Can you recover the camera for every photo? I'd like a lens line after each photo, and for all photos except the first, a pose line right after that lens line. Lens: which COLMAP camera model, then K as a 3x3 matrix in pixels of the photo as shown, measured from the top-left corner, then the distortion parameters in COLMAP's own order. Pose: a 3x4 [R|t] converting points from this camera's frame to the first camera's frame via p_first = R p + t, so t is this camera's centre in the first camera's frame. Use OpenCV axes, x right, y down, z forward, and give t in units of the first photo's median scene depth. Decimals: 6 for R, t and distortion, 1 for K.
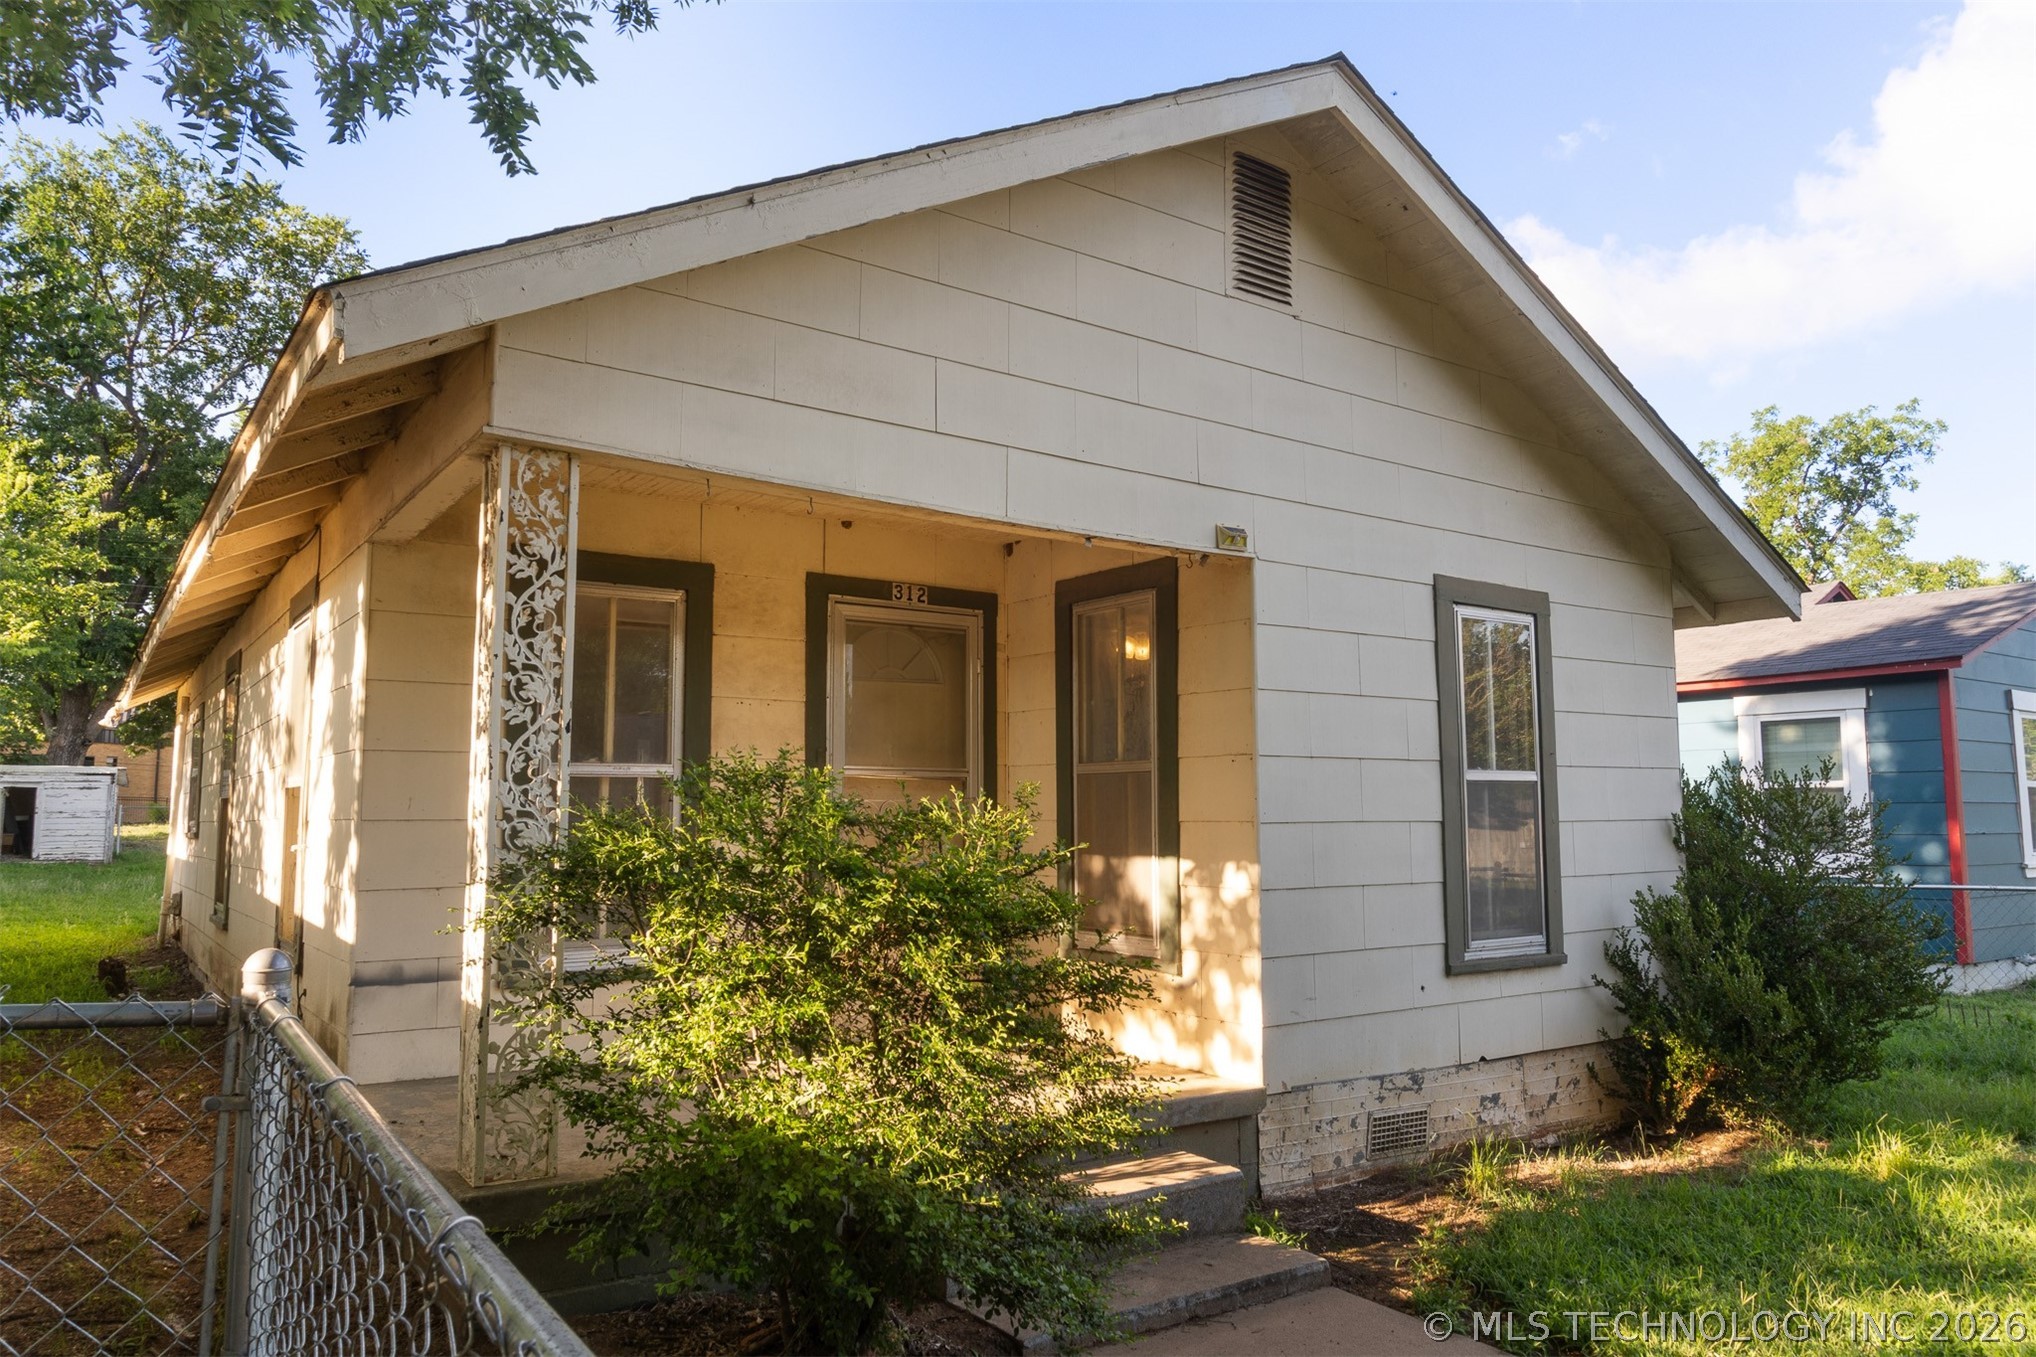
lens RADIAL K [[1396.4, 0, 1018.0], [0, 1396.4, 678.5], [0, 0, 1]] dist [-0.012335, -0.003756]
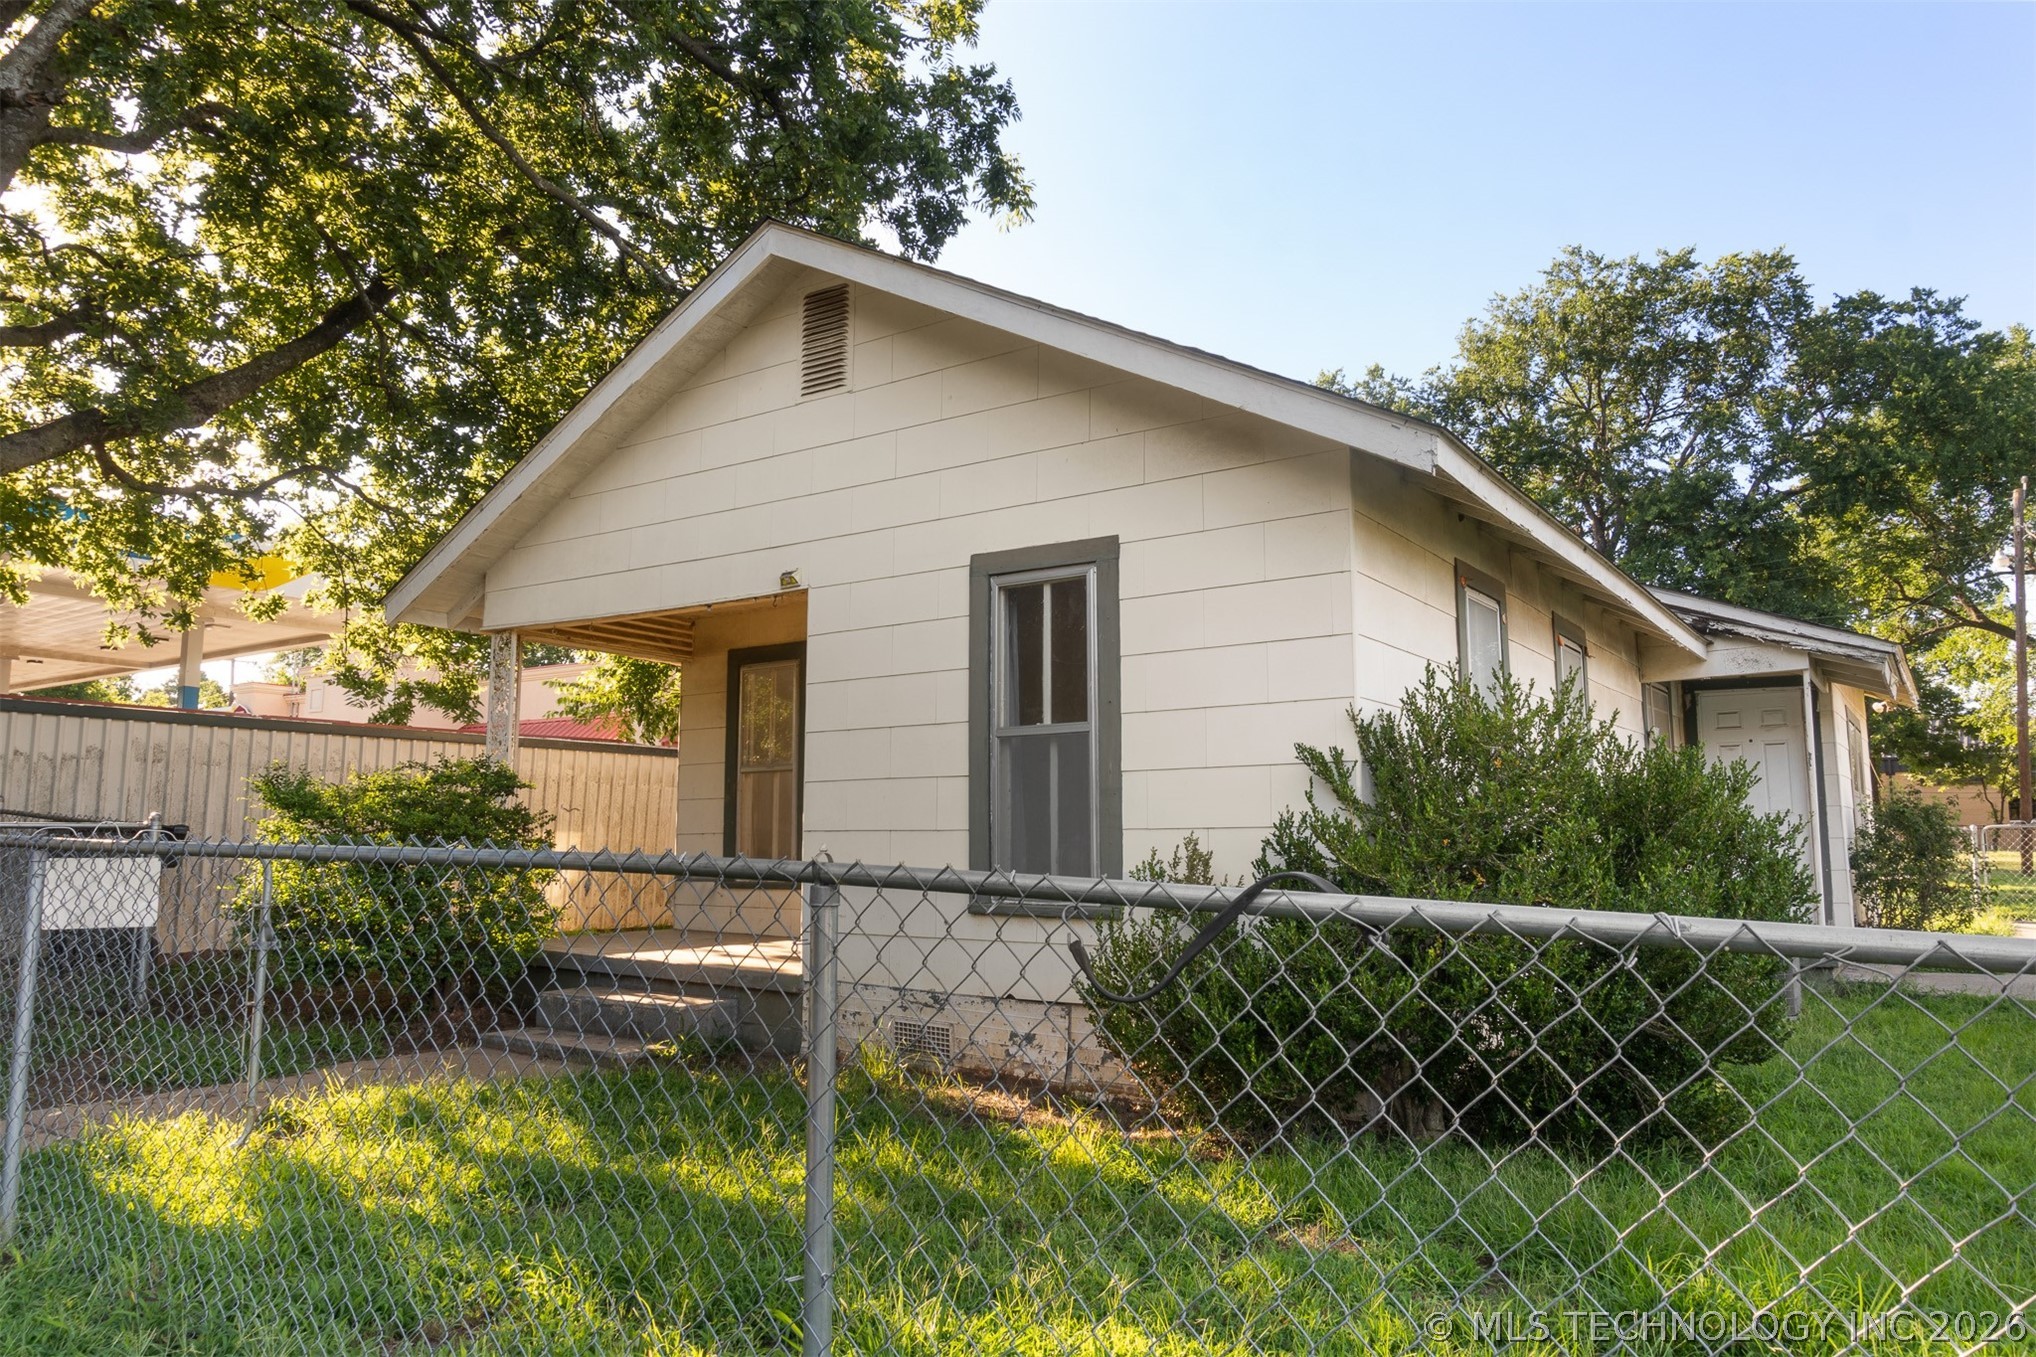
lens RADIAL K [[1354.8, 0, 1018.0], [0, 1354.8, 678.5], [0, 0, 1]] dist [-0.018574, -0.002080]
pose [[0.344186, -0.114578, -0.931884, 1.331958], [0.090356, 0.991961, -0.088592, 0.124681], [0.934544, -0.053709, 0.351772, 0.656934]]
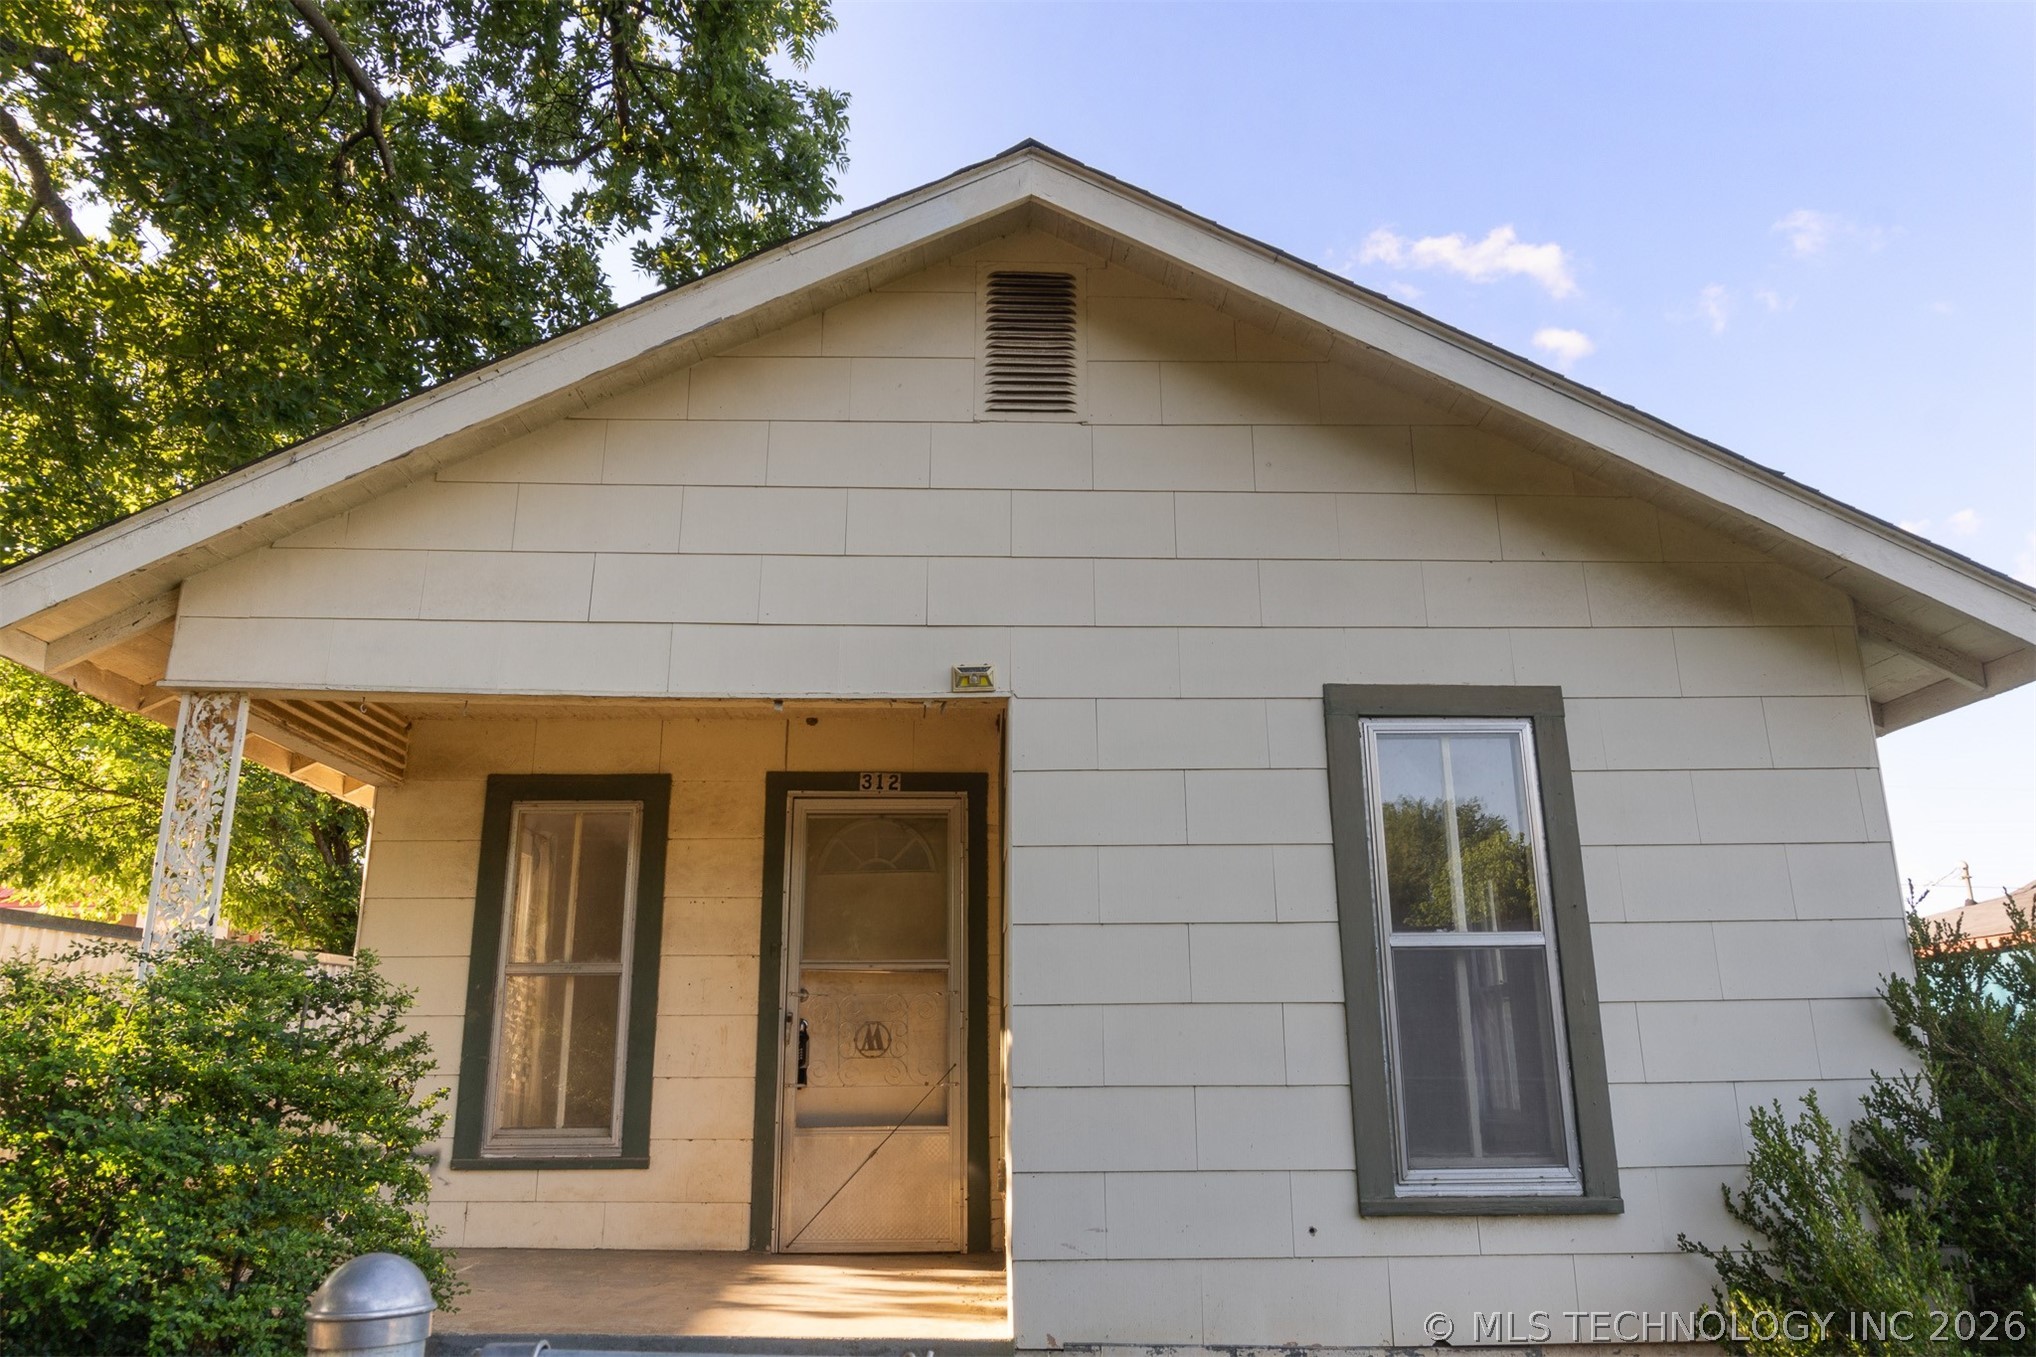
lens RADIAL K [[1354.8, 0, 1018.0], [0, 1354.8, 678.5], [0, 0, 1]] dist [-0.018574, -0.002080]
pose [[0.827101, -0.151059, -0.541373, 0.579735], [0.058463, 0.981104, -0.184438, 0.054507], [0.559004, 0.120898, 0.820304, 0.275493]]
